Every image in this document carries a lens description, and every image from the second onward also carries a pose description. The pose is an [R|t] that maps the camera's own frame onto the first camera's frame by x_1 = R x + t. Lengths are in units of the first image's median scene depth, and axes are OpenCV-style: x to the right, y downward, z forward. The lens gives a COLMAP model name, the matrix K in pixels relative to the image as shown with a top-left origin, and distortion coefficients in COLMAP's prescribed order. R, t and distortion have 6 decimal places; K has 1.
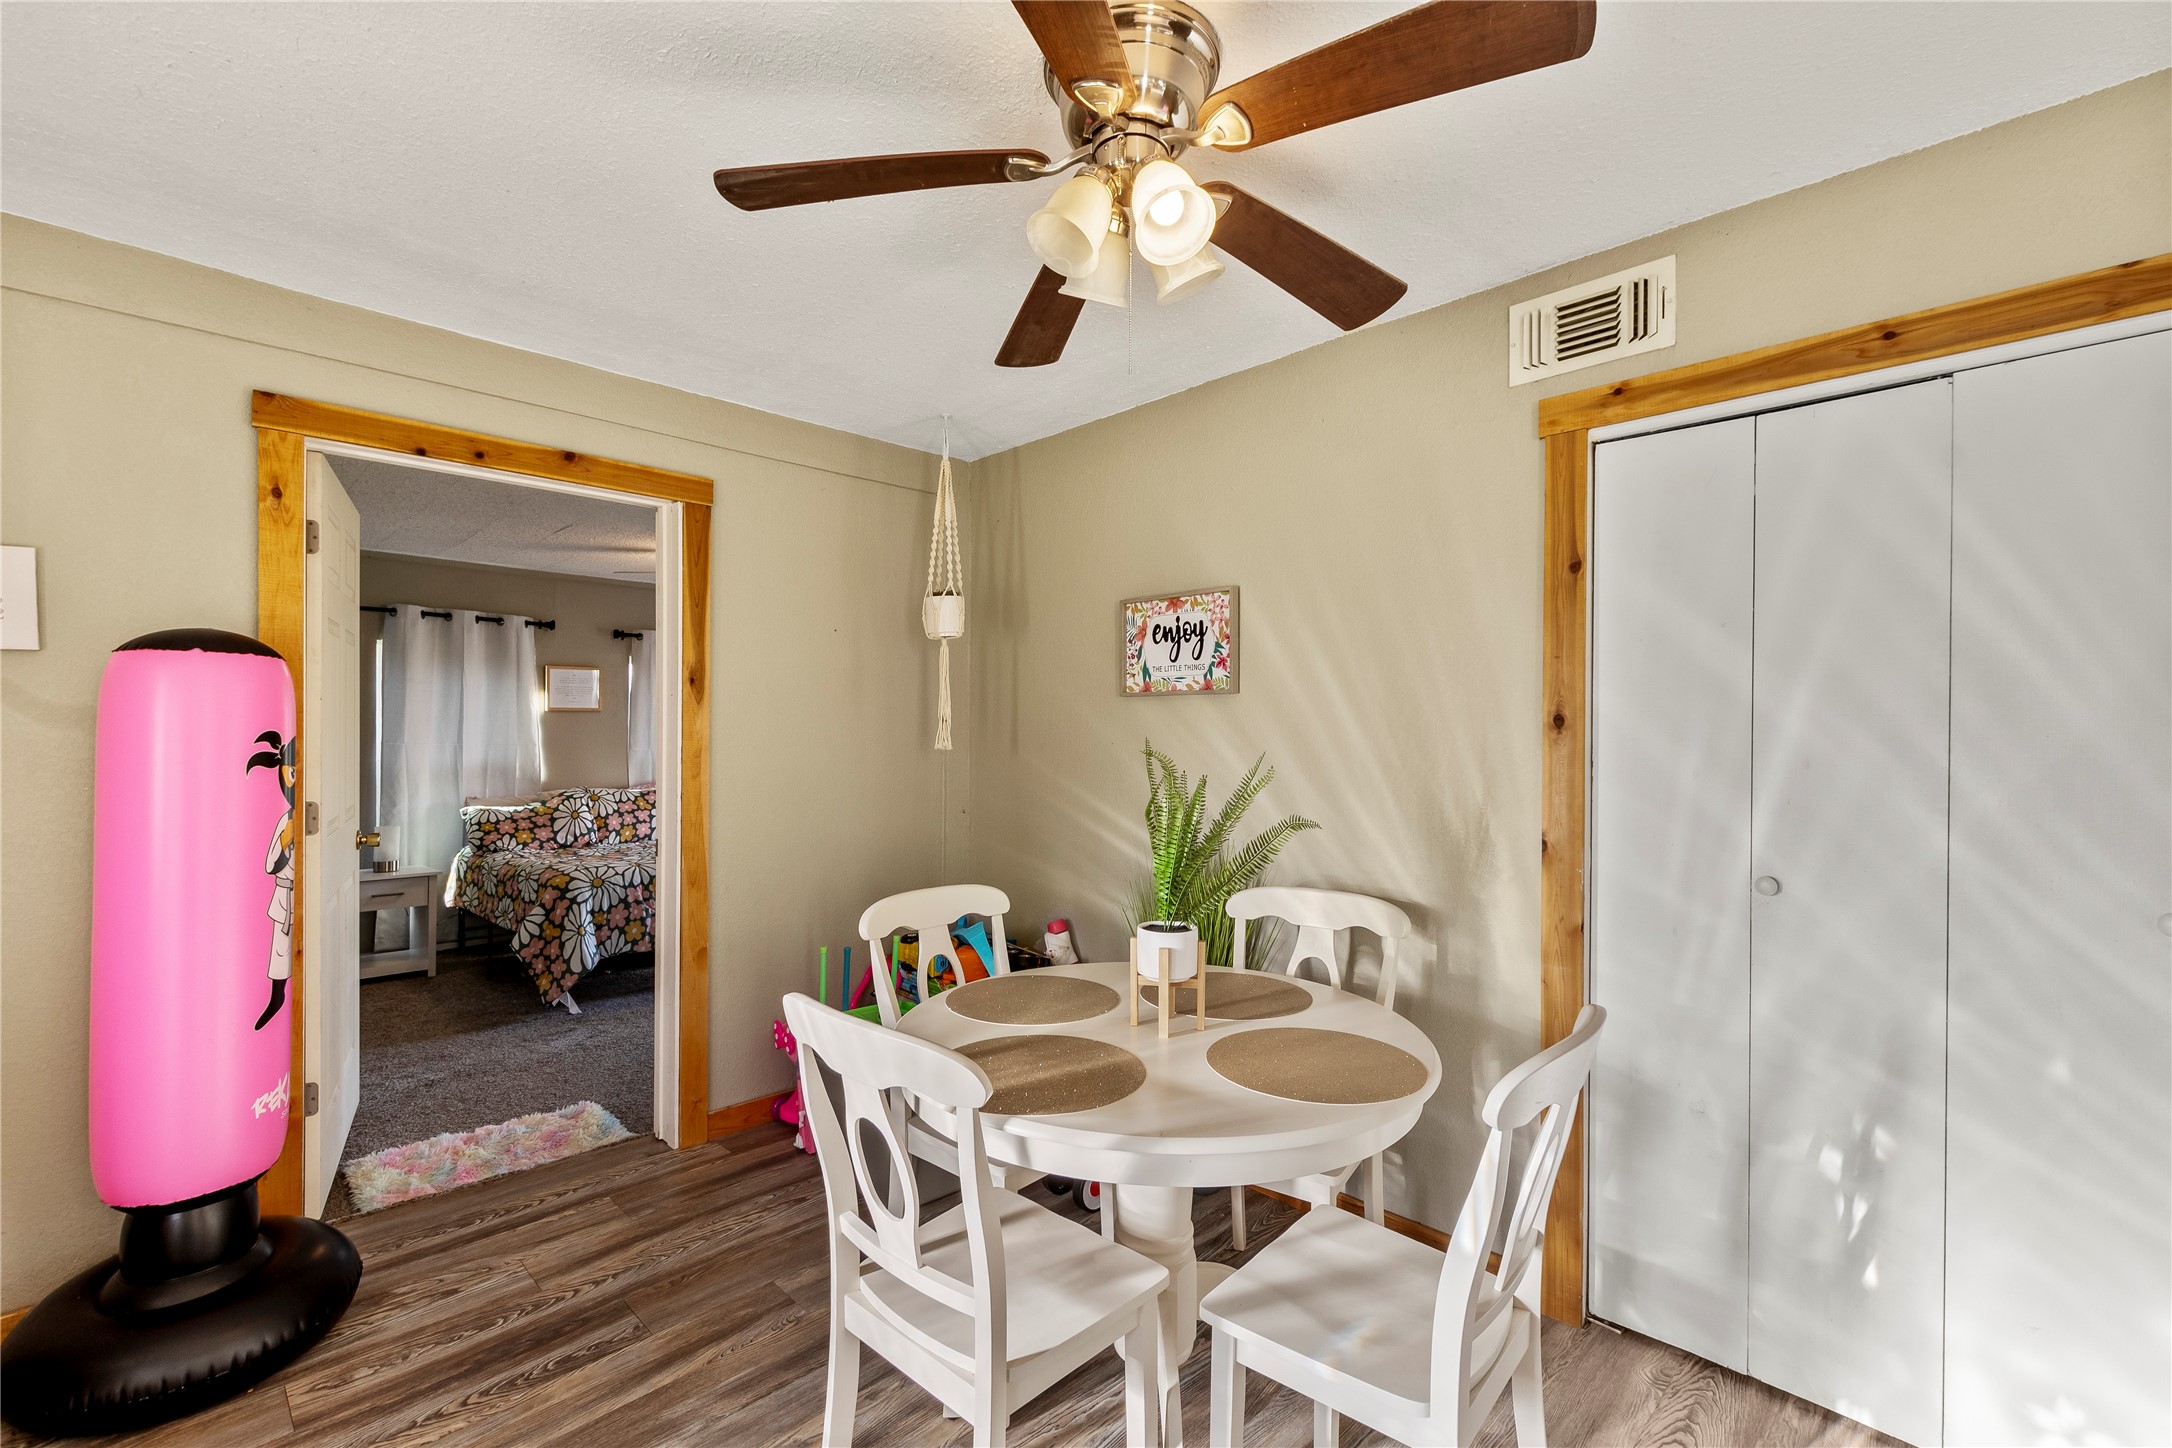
lens RADIAL K [[939.9, 0, 1085.2], [0, 939.9, 724.1], [0, 0, 1]] dist [0.000367, -0.000269]
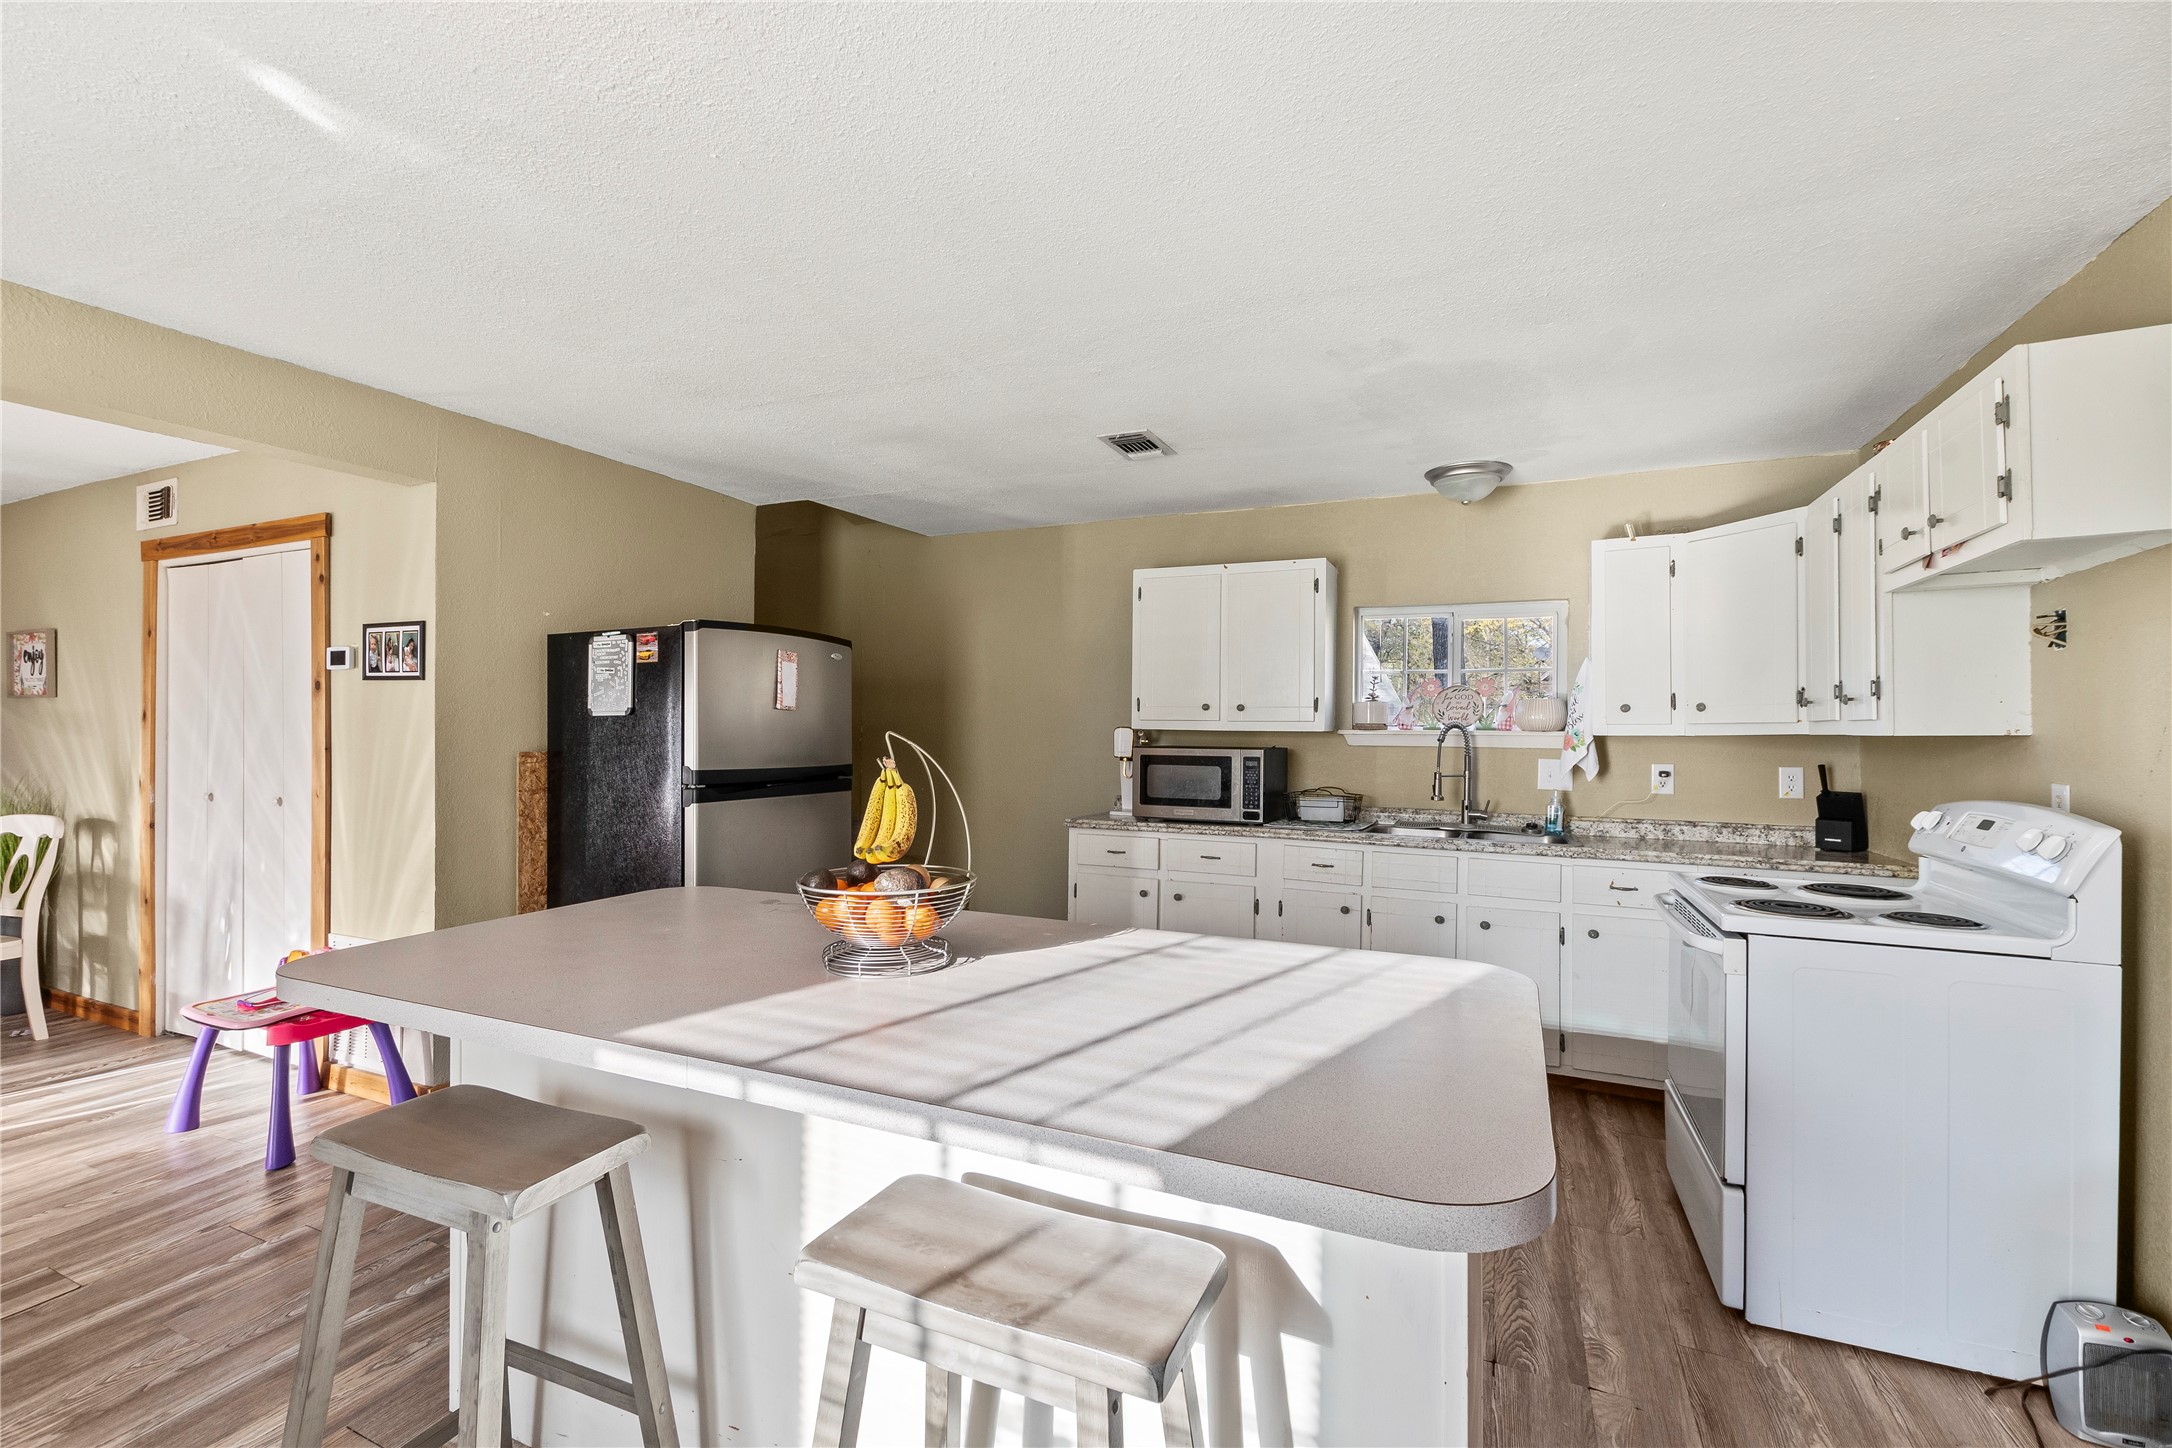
lens RADIAL K [[939.9, 0, 1103.7], [0, 939.9, 735.6], [0, 0, 1]] dist [0.000367, -0.000269]
pose [[0.938791, -0.004684, 0.344457, 0.719478], [-0.002408, 0.999794, 0.020159, -0.001958], [-0.344480, -0.019755, 0.938586, -0.619102]]
